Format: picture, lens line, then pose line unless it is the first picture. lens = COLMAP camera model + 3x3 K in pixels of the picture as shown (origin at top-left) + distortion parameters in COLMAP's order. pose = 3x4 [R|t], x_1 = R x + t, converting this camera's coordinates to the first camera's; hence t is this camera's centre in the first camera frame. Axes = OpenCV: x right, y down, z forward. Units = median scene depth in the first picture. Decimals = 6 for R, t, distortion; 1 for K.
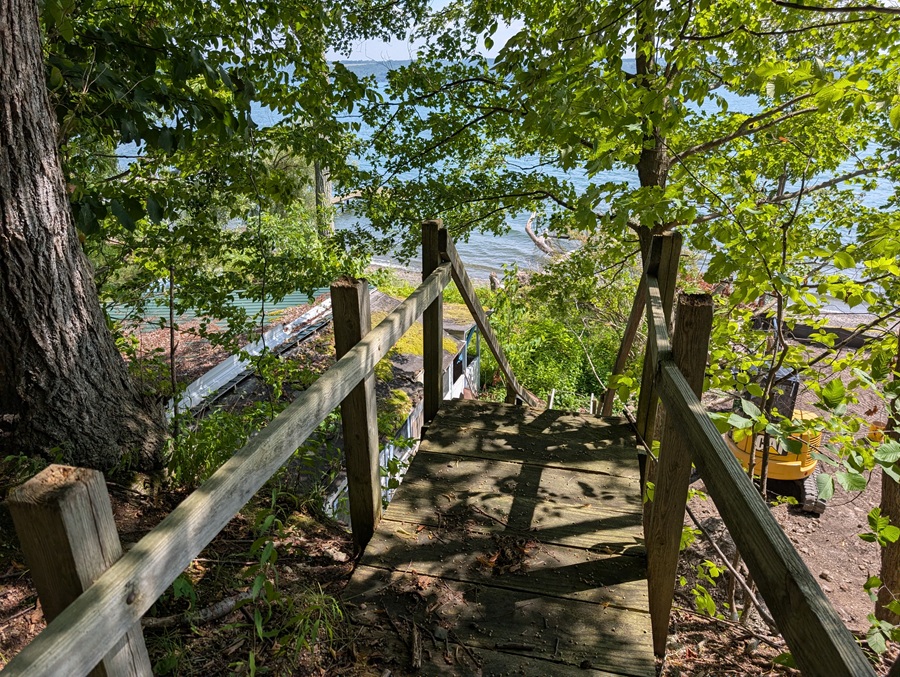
lens RADIAL K [[640.4, 0, 447.8], [0, 640.4, 344.9], [0, 0, 1]] dist [0.022053, -0.019495]
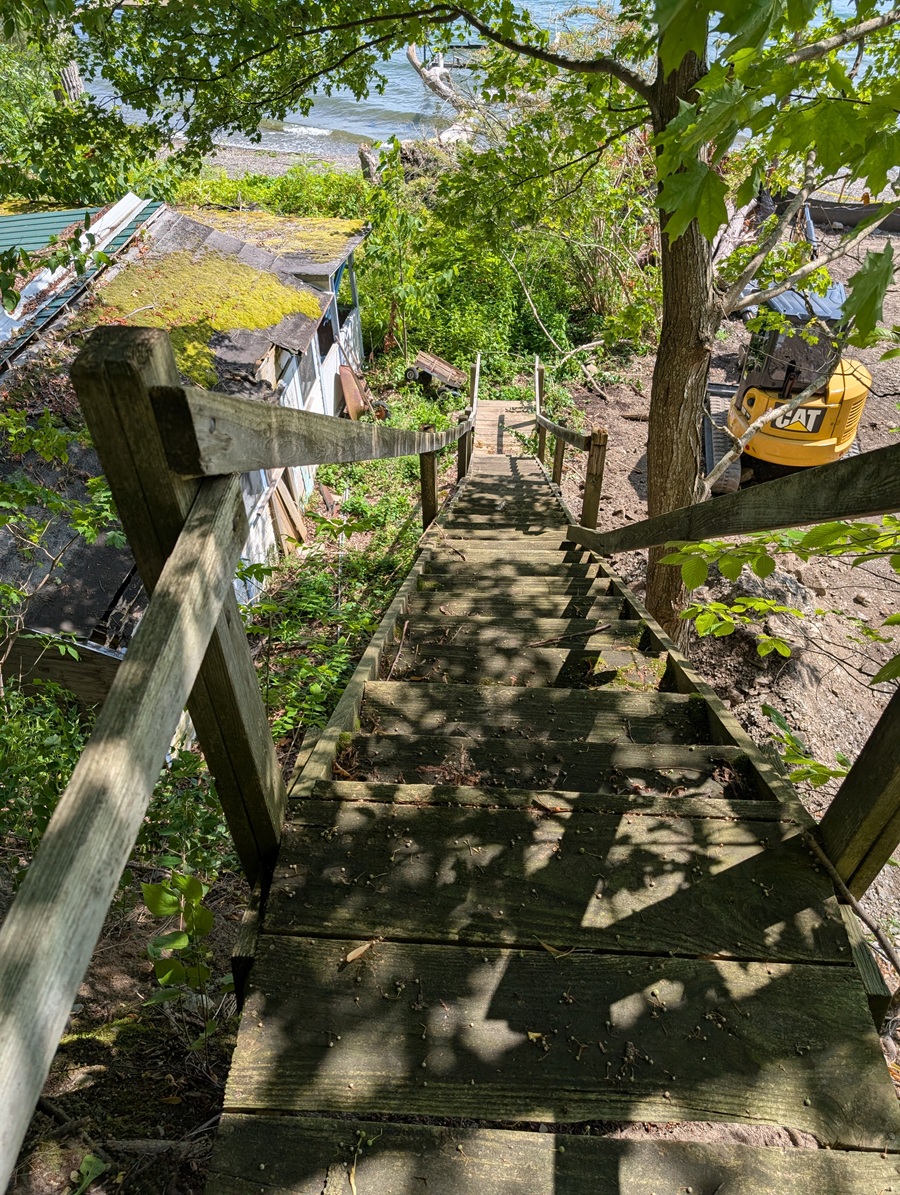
lens RADIAL K [[859.7, 0, 448.9], [0, 859.7, 592.9], [0, 0, 1]] dist [0.007580, -0.001741]
pose [[0.985625, -0.126932, 0.111494, 0.010701], [0.076035, 0.922602, 0.378186, -0.049758], [-0.150868, -0.364272, 0.918991, 0.150597]]
